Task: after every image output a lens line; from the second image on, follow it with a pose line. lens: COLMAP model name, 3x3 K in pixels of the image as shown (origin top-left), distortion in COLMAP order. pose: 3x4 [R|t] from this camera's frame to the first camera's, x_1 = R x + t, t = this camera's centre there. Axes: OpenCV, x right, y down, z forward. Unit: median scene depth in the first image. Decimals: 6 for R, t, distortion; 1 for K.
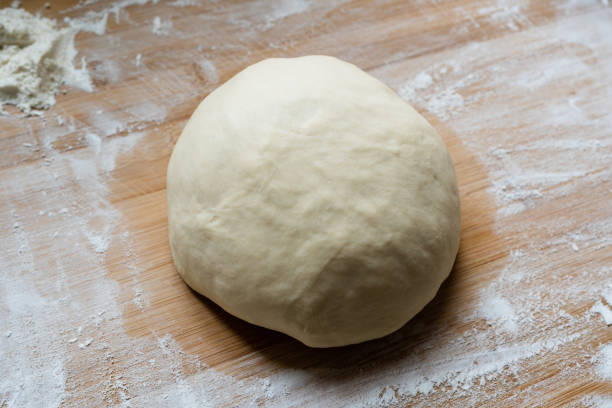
lens RADIAL K [[649.7, 0, 306.0], [0, 649.7, 204.0], [0, 0, 1]] dist [0.009291, -0.004633]
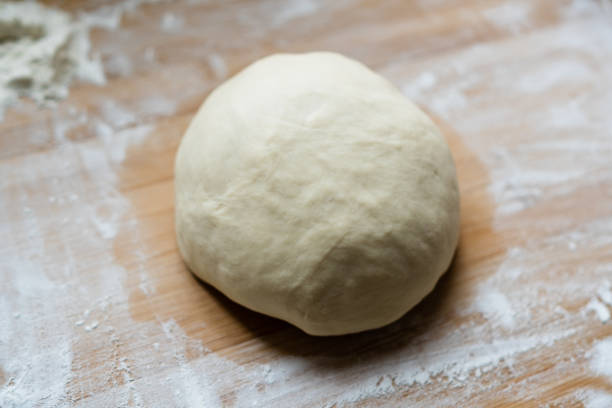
lens RADIAL K [[649.7, 0, 306.0], [0, 649.7, 204.0], [0, 0, 1]] dist [0.009291, -0.004633]
pose [[0.999701, 0.022831, -0.008767, 0.004010], [-0.022914, 0.999693, -0.009445, 0.022745], [0.008548, 0.009643, 0.999917, -0.026668]]
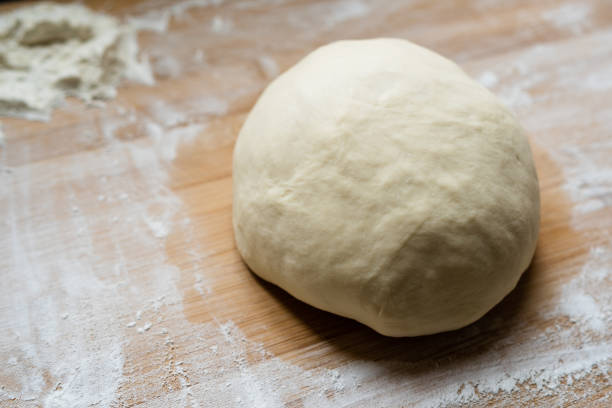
lens RADIAL K [[649.7, 0, 306.0], [0, 649.7, 204.0], [0, 0, 1]] dist [0.009291, -0.004633]
pose [[0.999132, 0.015713, -0.038569, -0.068695], [-0.018932, 0.996238, -0.084565, 0.108314], [0.037095, 0.085222, 0.995671, 0.048757]]
